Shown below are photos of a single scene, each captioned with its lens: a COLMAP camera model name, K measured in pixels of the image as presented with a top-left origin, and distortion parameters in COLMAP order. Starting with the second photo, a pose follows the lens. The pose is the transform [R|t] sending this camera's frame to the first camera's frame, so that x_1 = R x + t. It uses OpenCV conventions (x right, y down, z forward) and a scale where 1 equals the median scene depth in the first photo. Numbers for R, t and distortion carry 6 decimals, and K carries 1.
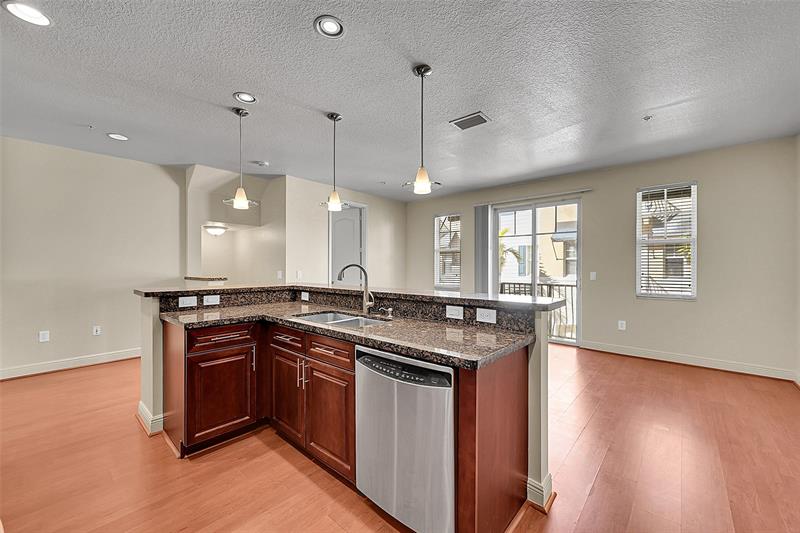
lens RADIAL K [[318.8, 0, 397.9], [0, 318.8, 266.6], [0, 0, 1]] dist [-0.001061, -0.000258]
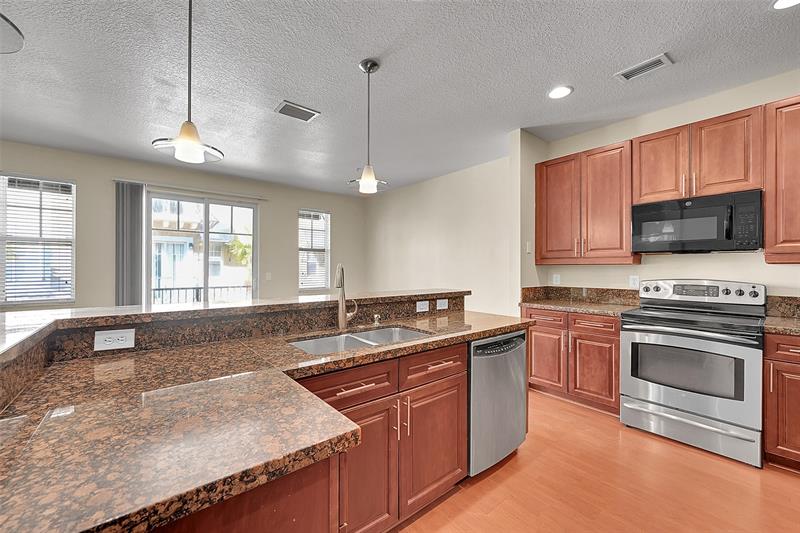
lens RADIAL K [[318.8, 0, 397.0], [0, 318.8, 268.6], [0, 0, 1]] dist [-0.001061, -0.000258]
pose [[0.157215, -0.000084, 0.987564, -0.871275], [0.001008, 0.999999, -0.000075, 0.001277], [-0.987564, 0.001007, 0.157215, 0.776547]]
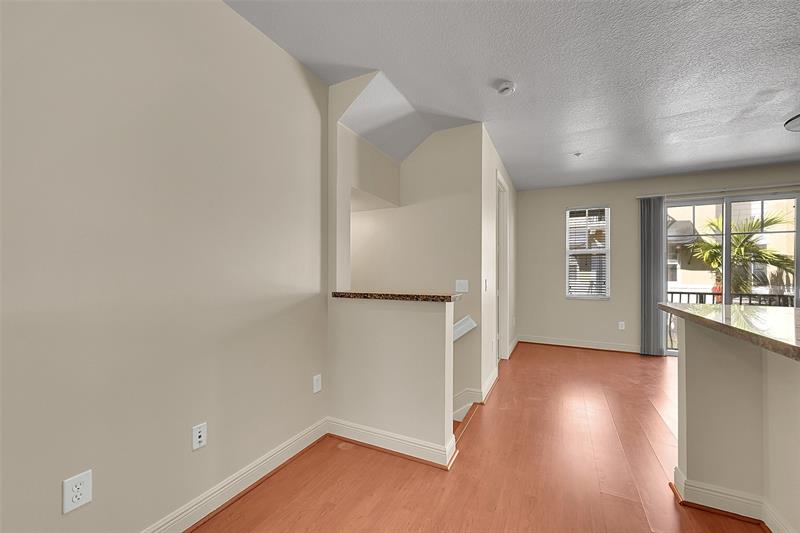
lens RADIAL K [[283.1, 0, 395.8], [0, 283.1, 266.5], [0, 0, 1]] dist [-0.000588, -0.000143]
pose [[0.980308, 0.015763, 0.196845, -1.316190], [-0.014080, 0.999851, -0.009947, 0.005800], [-0.196973, 0.006979, 0.980384, 1.051326]]
